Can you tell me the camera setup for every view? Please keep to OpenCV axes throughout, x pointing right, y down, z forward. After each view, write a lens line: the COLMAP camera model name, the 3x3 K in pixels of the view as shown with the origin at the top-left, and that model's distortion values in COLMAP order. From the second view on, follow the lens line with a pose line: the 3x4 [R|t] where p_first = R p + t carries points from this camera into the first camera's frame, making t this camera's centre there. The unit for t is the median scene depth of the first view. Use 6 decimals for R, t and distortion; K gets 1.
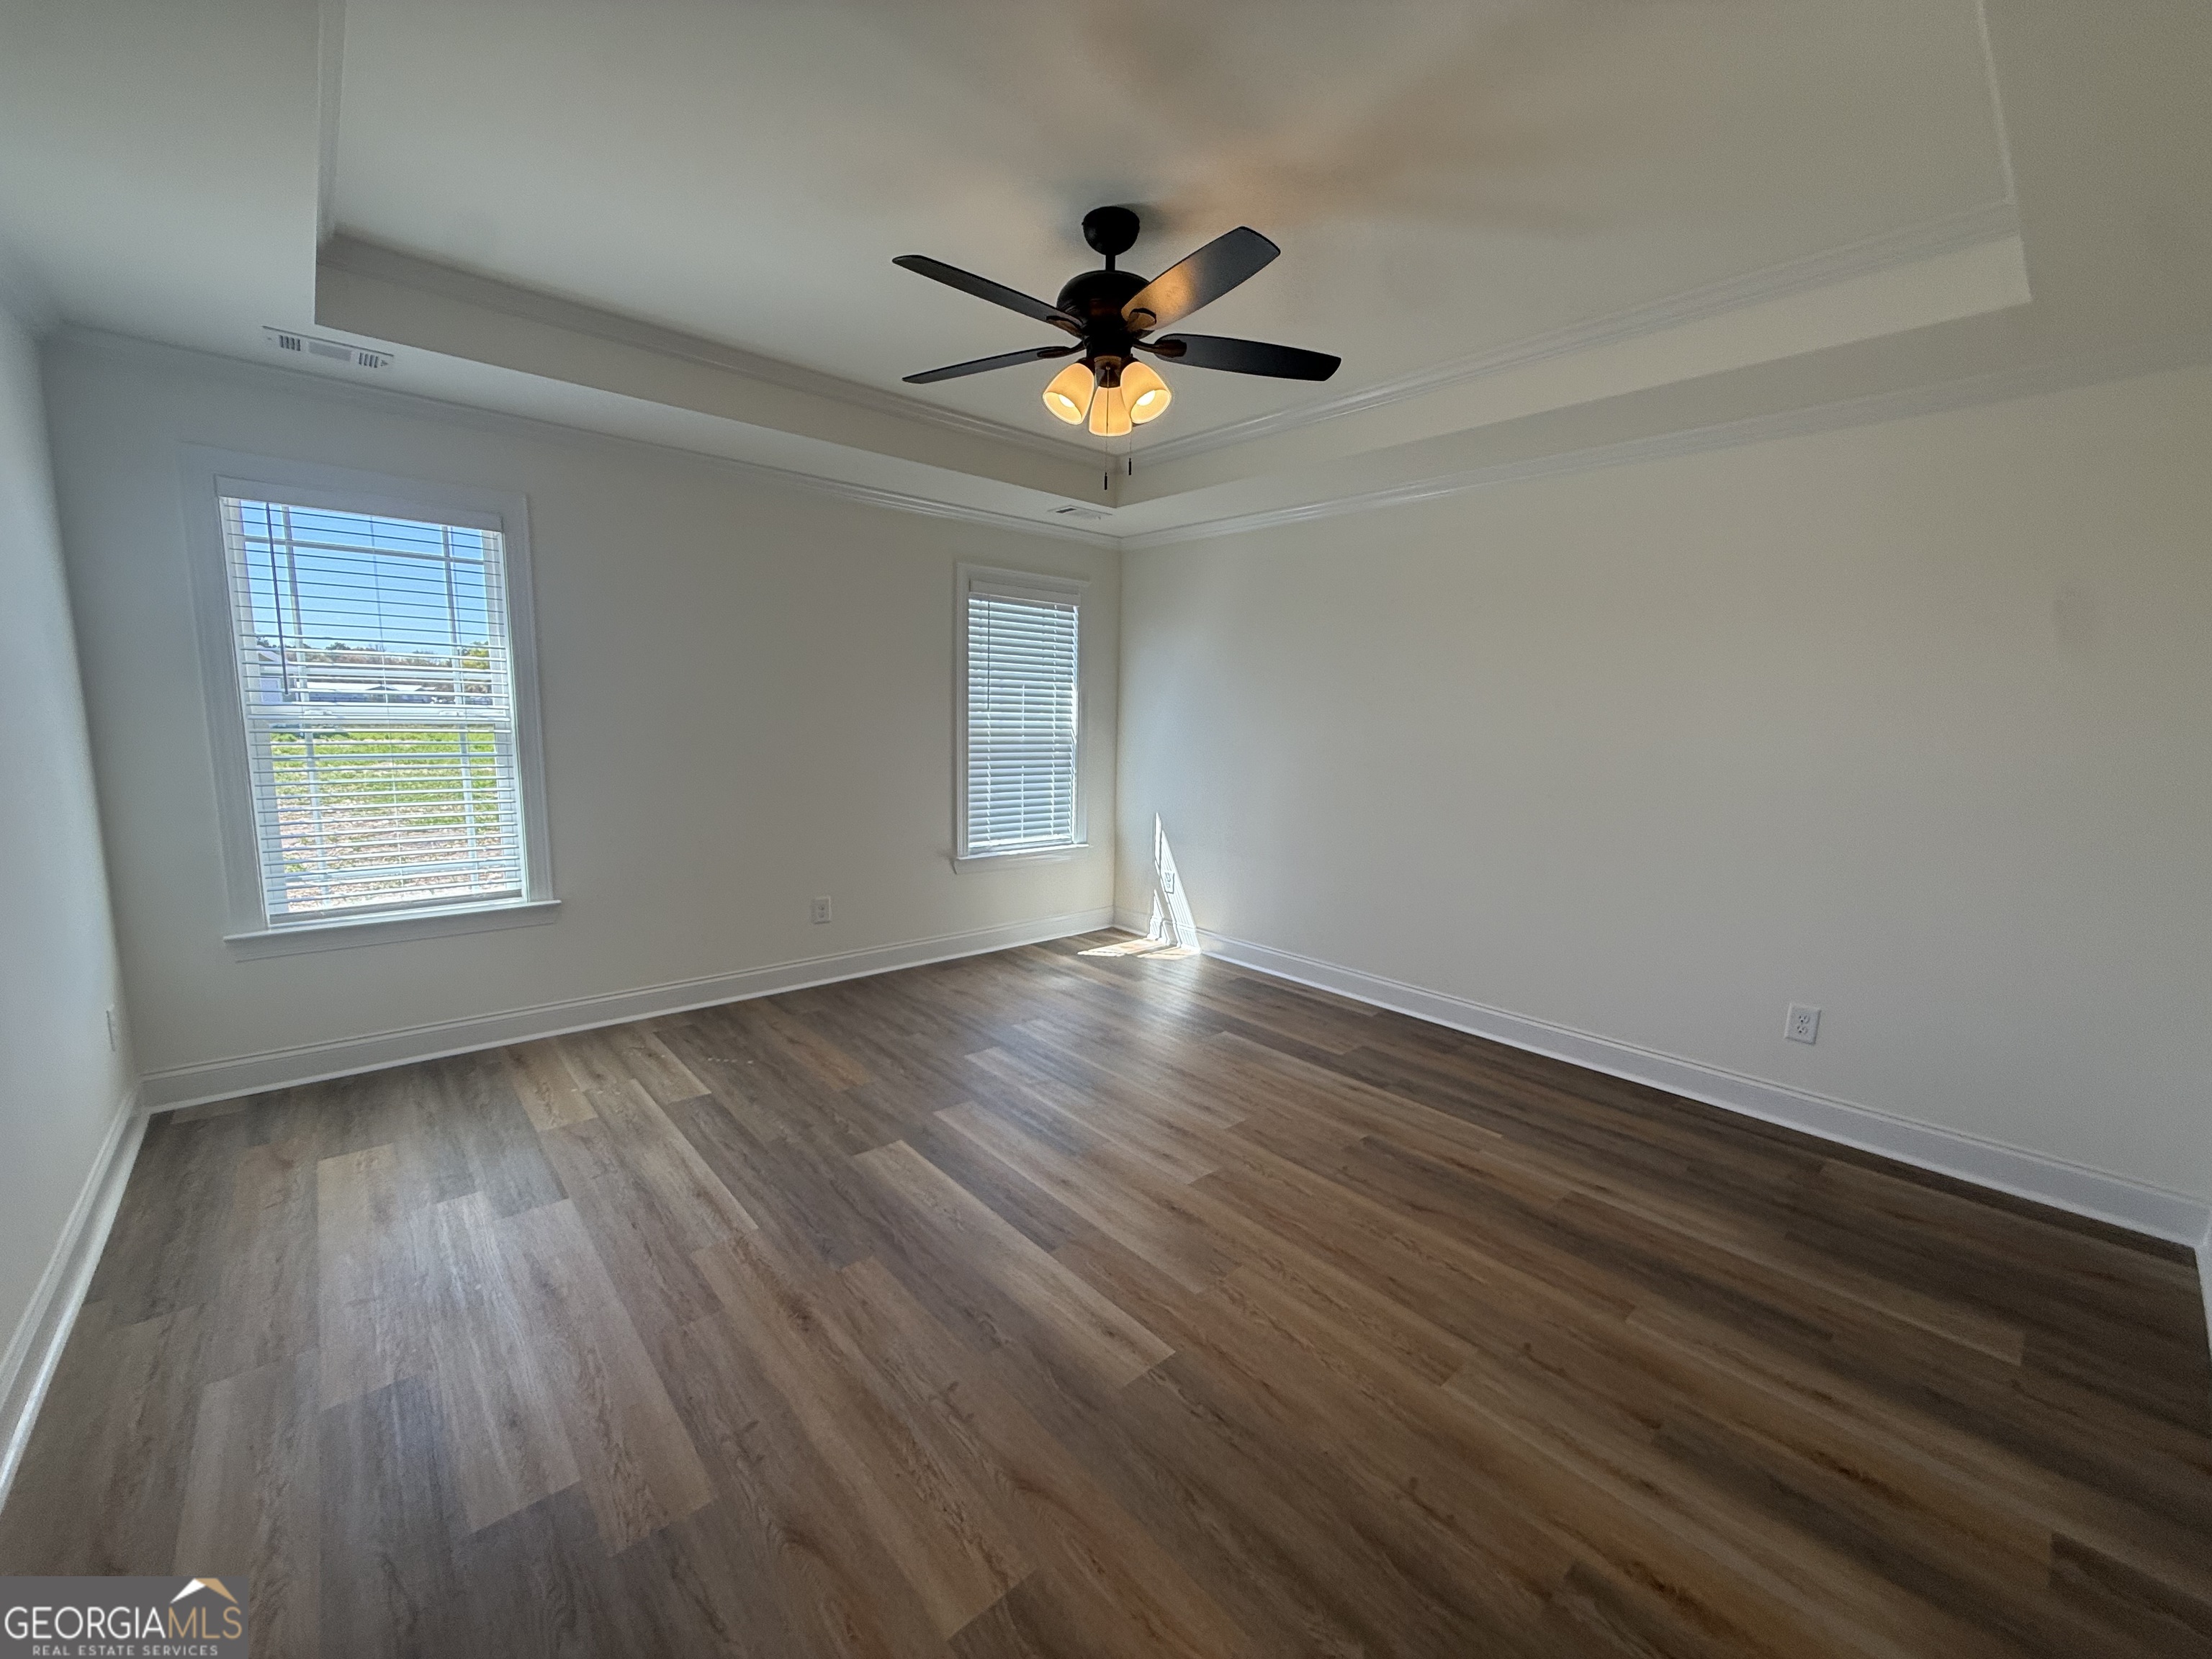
lens RADIAL K [[880.6, 0, 1104.9], [0, 880.6, 832.4], [0, 0, 1]] dist [-0.000546, -0.000326]
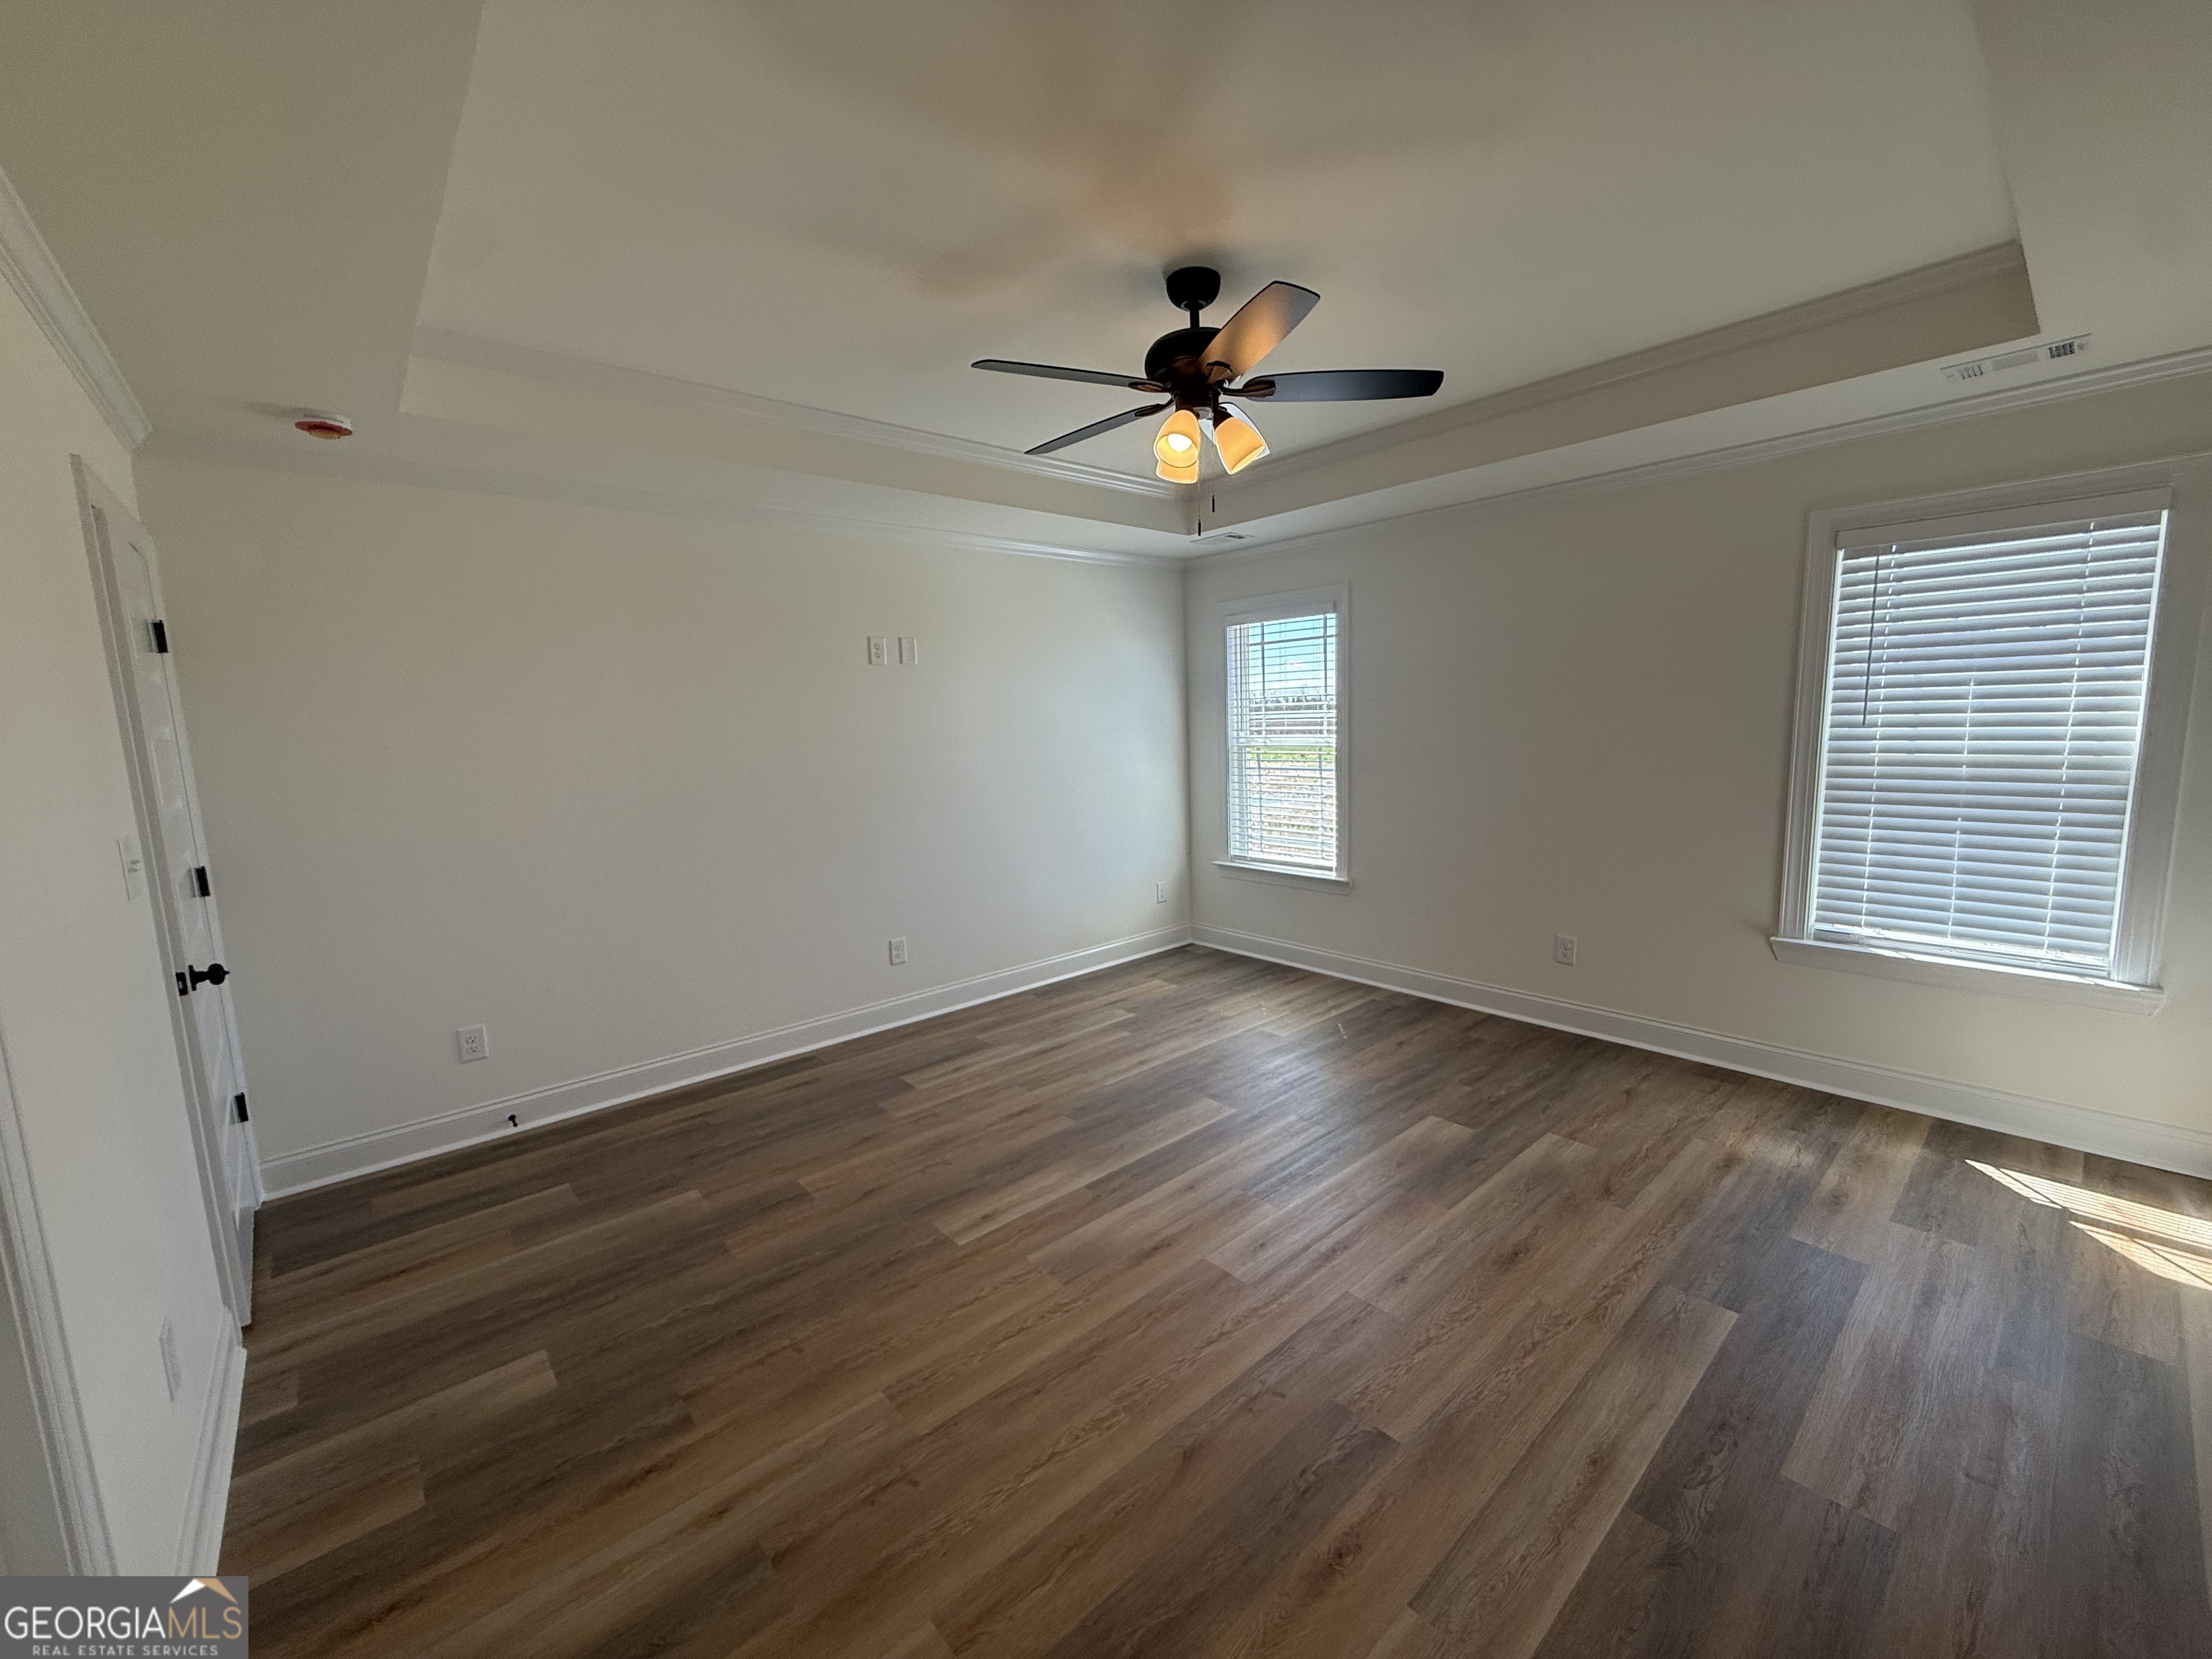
lens RADIAL K [[880.6, 0, 1104.9], [0, 880.6, 832.4], [0, 0, 1]] dist [-0.000546, -0.000326]
pose [[-0.005723, 0.106449, -0.994302, 0.823284], [-0.105538, 0.988701, 0.106456, -0.112829], [0.994399, 0.105546, 0.005576, 0.714572]]
